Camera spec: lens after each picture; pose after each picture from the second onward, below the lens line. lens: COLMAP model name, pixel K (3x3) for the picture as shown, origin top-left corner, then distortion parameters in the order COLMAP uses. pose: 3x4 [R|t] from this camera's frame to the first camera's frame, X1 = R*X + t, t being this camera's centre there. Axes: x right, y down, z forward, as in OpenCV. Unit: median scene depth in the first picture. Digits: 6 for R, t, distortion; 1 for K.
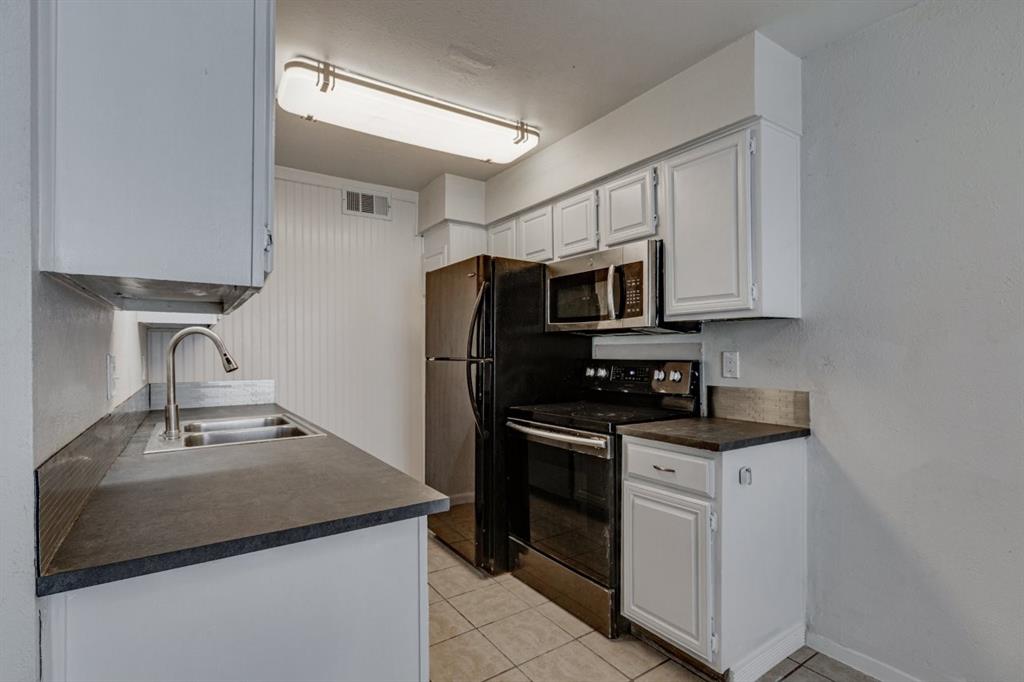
lens RADIAL K [[489.6, 0, 512.0], [0, 489.6, 341.0], [0, 0, 1]] dist [0.000902, 0.000278]
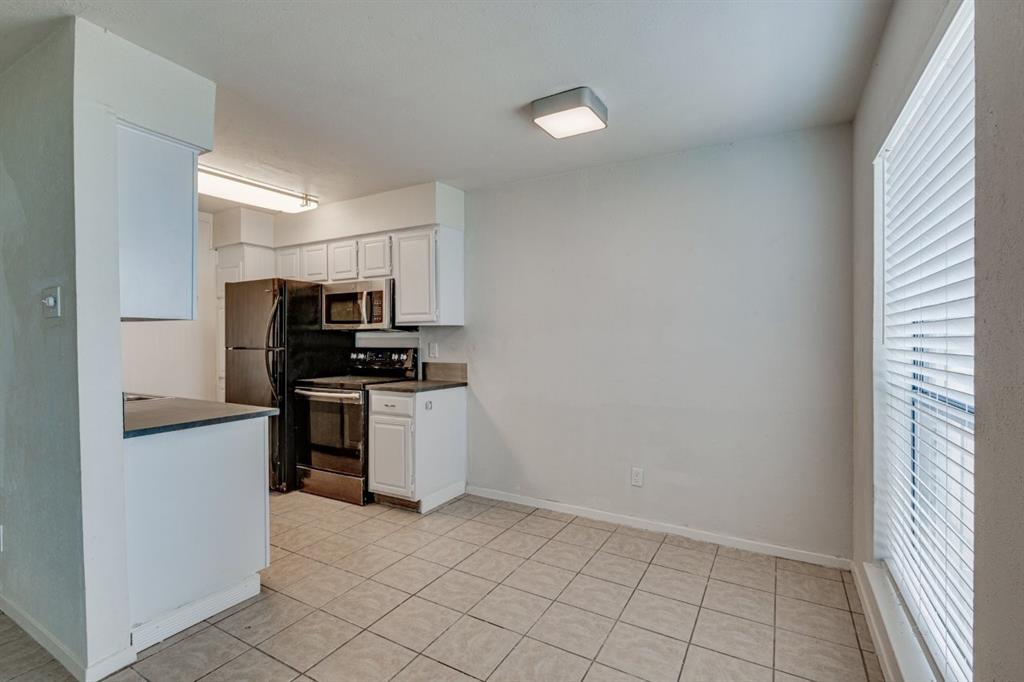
lens RADIAL K [[474.0, 0, 512.2], [0, 474.0, 338.8], [0, 0, 1]] dist [-0.016349, -0.000052]
pose [[0.899700, -0.002982, 0.436499, -0.047248], [-0.006538, 0.999772, 0.020306, -0.028033], [-0.436460, -0.021123, 0.899476, -0.647810]]
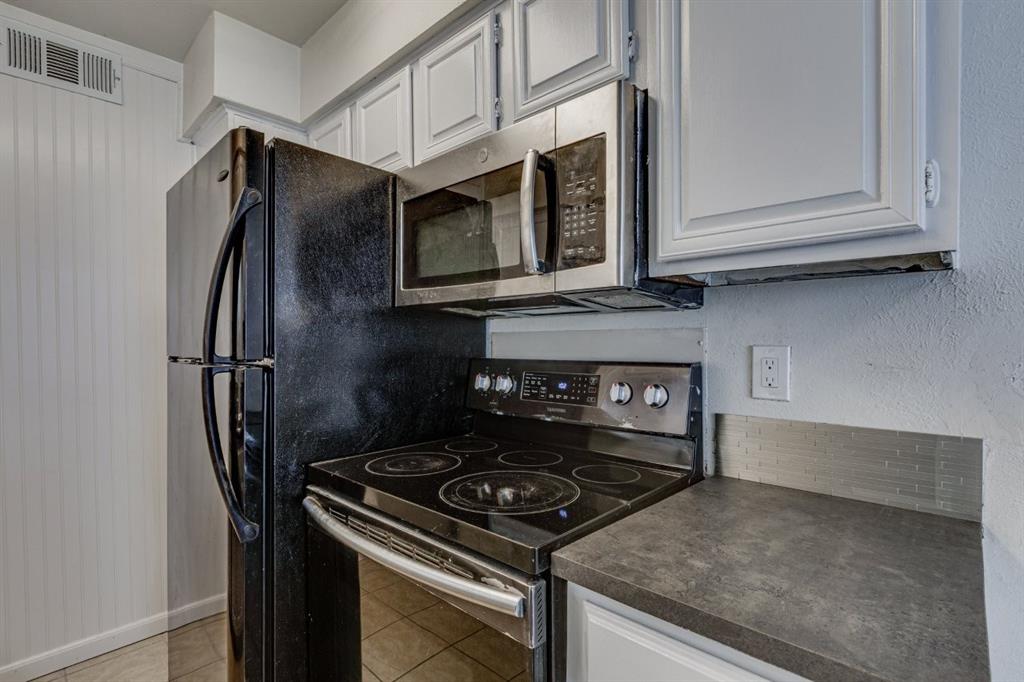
lens RADIAL K [[493.2, 0, 512.0], [0, 493.2, 341.0], [0, 0, 1]] dist [-0.000946, 0.000155]
pose [[0.976931, -0.001176, 0.213552, 0.089581], [-0.002575, 0.999847, 0.017288, 0.009130], [-0.213540, -0.017439, 0.976779, 0.550326]]
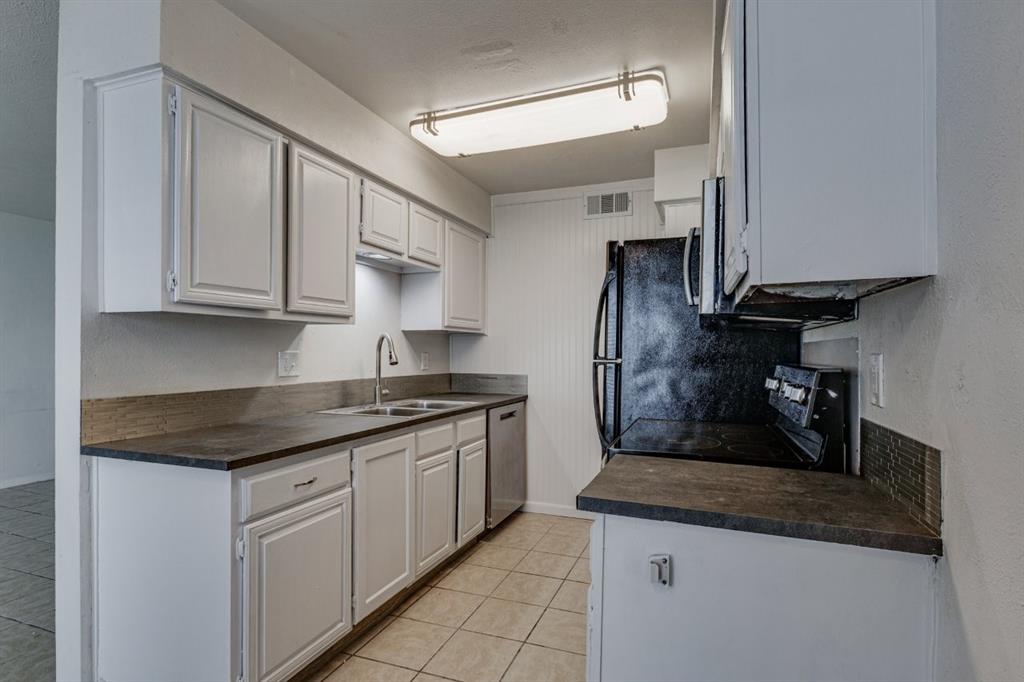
lens RADIAL K [[492.1, 0, 518.0], [0, 492.1, 348.3], [0, 0, 1]] dist [-0.000814, -0.000024]
pose [[0.581722, -0.000445, -0.813388, 0.609802], [0.009460, 0.999936, 0.006219, 0.008665], [0.813333, -0.011312, 0.581689, 0.383984]]
